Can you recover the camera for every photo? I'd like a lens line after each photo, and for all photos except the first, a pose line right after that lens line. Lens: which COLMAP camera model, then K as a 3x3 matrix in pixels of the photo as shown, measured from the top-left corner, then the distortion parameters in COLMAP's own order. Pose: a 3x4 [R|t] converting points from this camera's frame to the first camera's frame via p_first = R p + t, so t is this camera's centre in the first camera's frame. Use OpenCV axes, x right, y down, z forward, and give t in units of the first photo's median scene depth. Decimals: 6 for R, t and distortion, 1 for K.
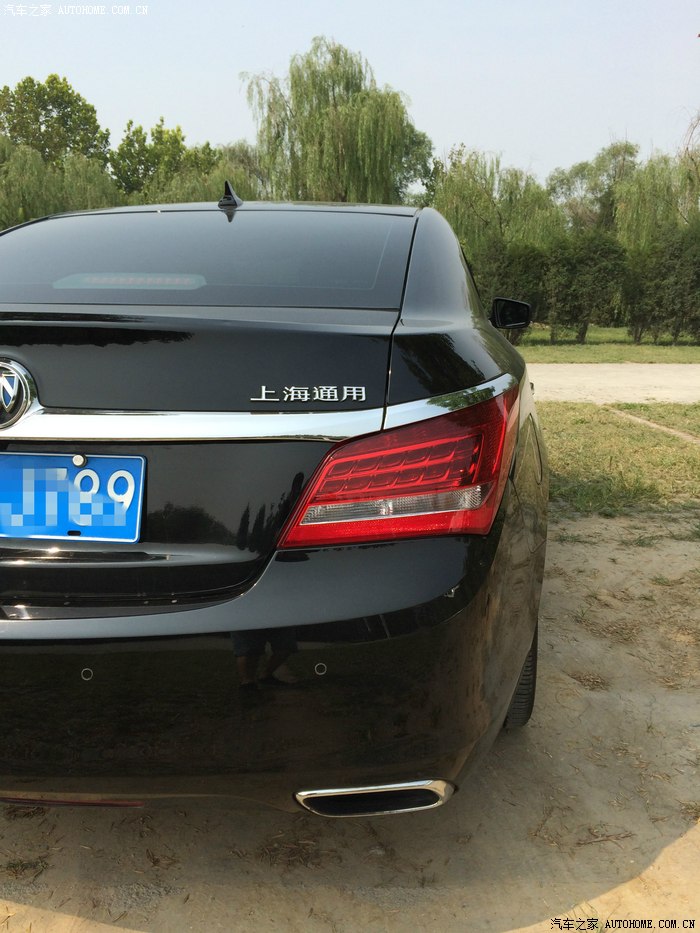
lens RADIAL K [[804.8, 0, 344.2], [0, 804.8, 465.5], [0, 0, 1]] dist [0.097033, -0.137559]
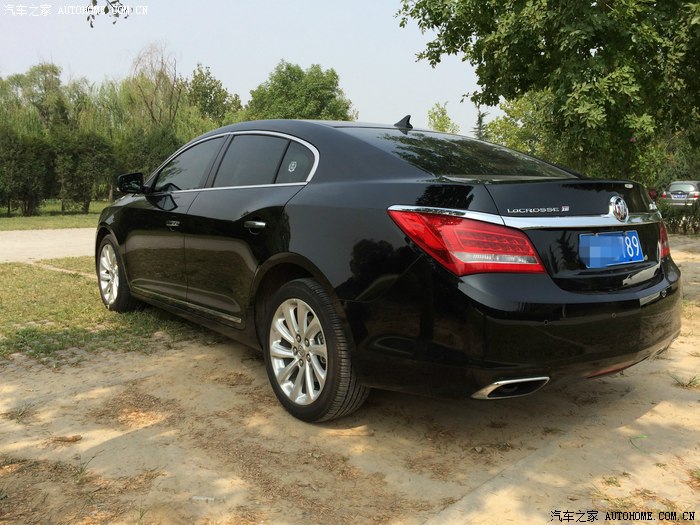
lens RADIAL K [[610.0, 0, 348.3], [0, 610.0, 261.3], [0, 0, 1]] dist [0.042557, -0.022427]
pose [[0.681697, -0.082521, 0.726966, -0.142901], [0.136162, 0.990569, -0.015240, 0.000129], [-0.718852, 0.109375, 0.686505, 0.014515]]
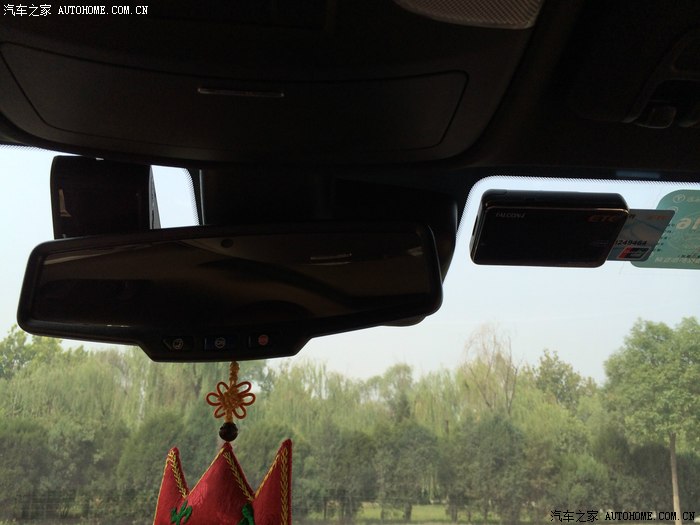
lens RADIAL K [[592.8, 0, 356.1], [0, 592.8, 272.9], [0, 0, 1]] dist [0.083306, -0.126533]
pose [[0.965029, 0.091954, 0.245488, -0.004433], [0.045416, 0.863653, -0.502036, -0.036211], [-0.258181, 0.495628, 0.829274, 0.171830]]
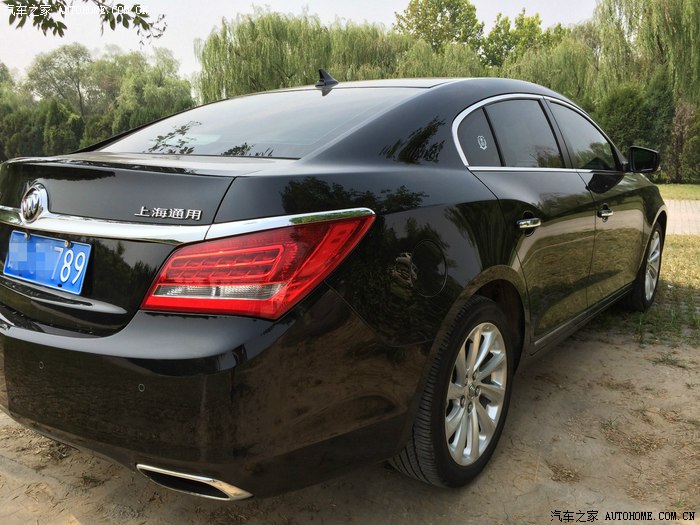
lens RADIAL K [[610.0, 0, 348.3], [0, 610.0, 261.3], [0, 0, 1]] dist [0.042557, -0.022427]
pose [[0.878943, 0.089528, -0.468448, 0.049914], [-0.096418, 0.995297, 0.009311, -0.002459], [0.467079, 0.036983, 0.883442, 0.007547]]
